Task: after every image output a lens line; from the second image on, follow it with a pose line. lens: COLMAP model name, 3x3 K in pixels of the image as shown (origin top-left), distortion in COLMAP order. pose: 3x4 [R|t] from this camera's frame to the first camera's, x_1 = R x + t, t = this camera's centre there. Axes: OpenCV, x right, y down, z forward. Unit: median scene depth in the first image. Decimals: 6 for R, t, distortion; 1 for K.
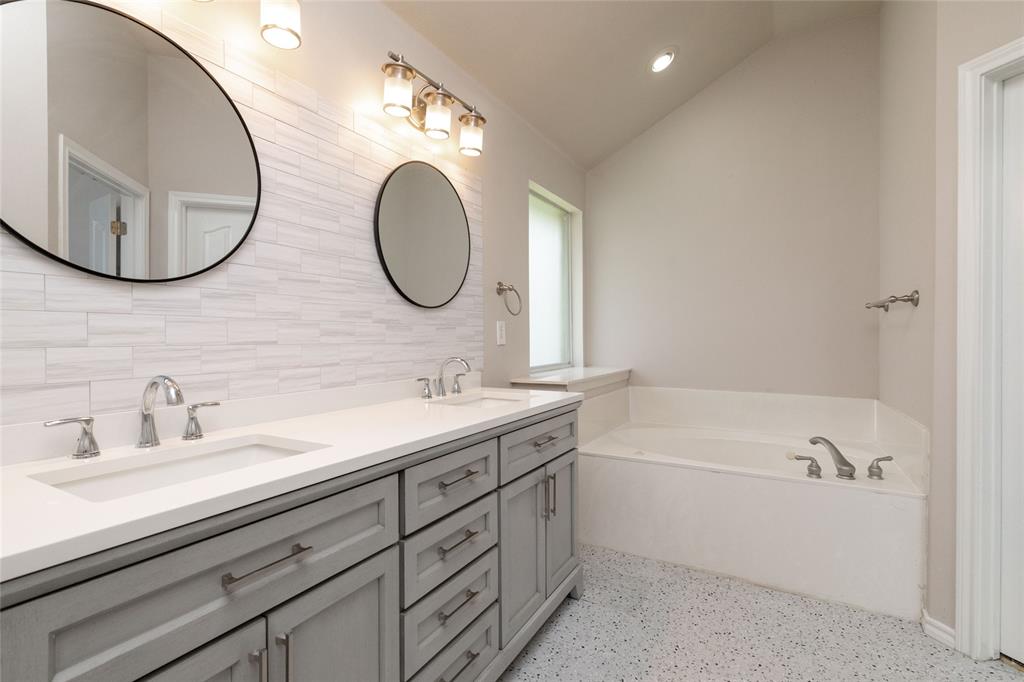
lens RADIAL K [[483.1, 0, 508.3], [0, 483.1, 336.5], [0, 0, 1]] dist [-0.000039, 0.001411]
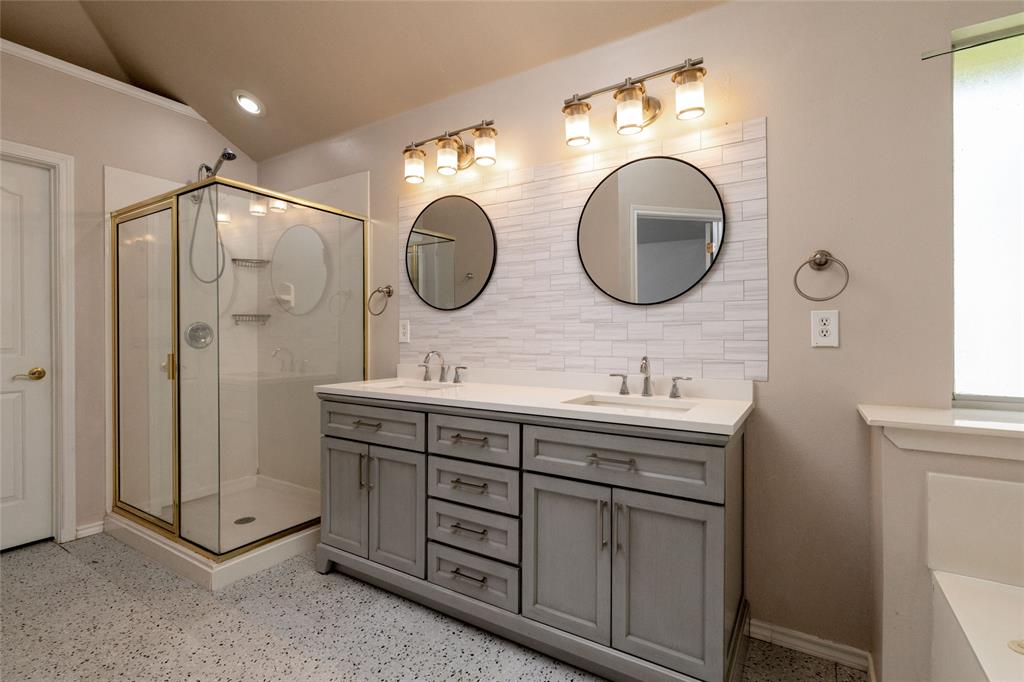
lens RADIAL K [[467.5, 0, 505.4], [0, 467.5, 337.4], [0, 0, 1]] dist [-0.009097, 0.000784]
pose [[-0.046053, 0.006445, -0.998918, 1.022597], [0.000145, 0.999979, 0.006445, 0.000738], [0.998939, 0.000152, -0.046053, 0.977678]]
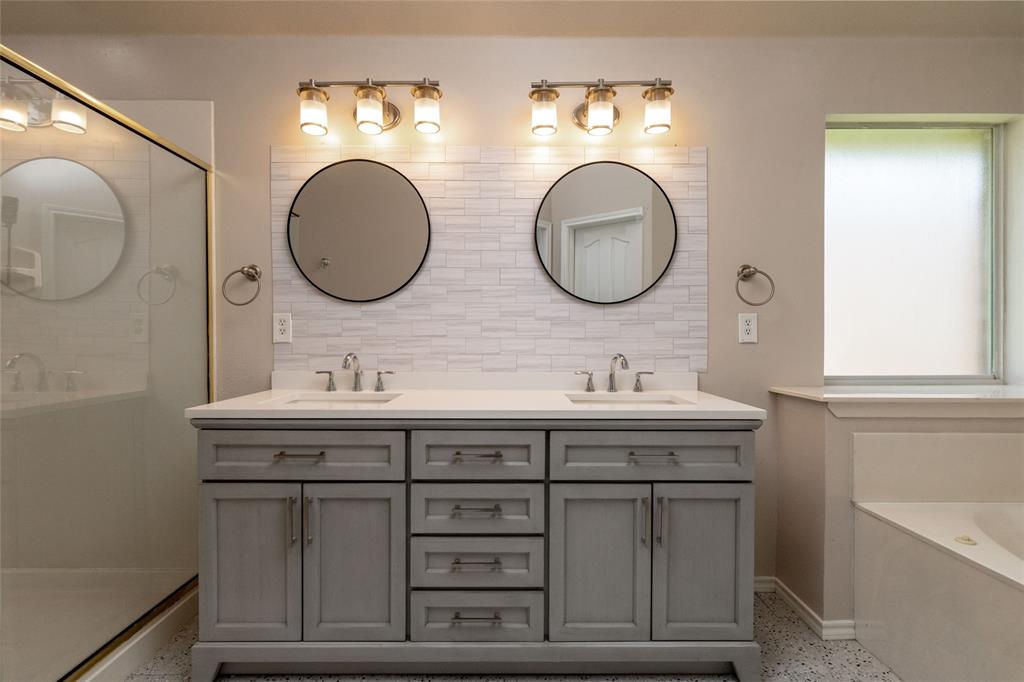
lens RADIAL K [[467.5, 0, 503.8], [0, 467.5, 342.0], [0, 0, 1]] dist [-0.009097, 0.000784]
pose [[0.489667, 0.015170, -0.871778, 0.754971], [-0.001966, 0.999865, 0.016295, 0.006676], [0.871907, -0.006266, 0.489631, 0.429512]]
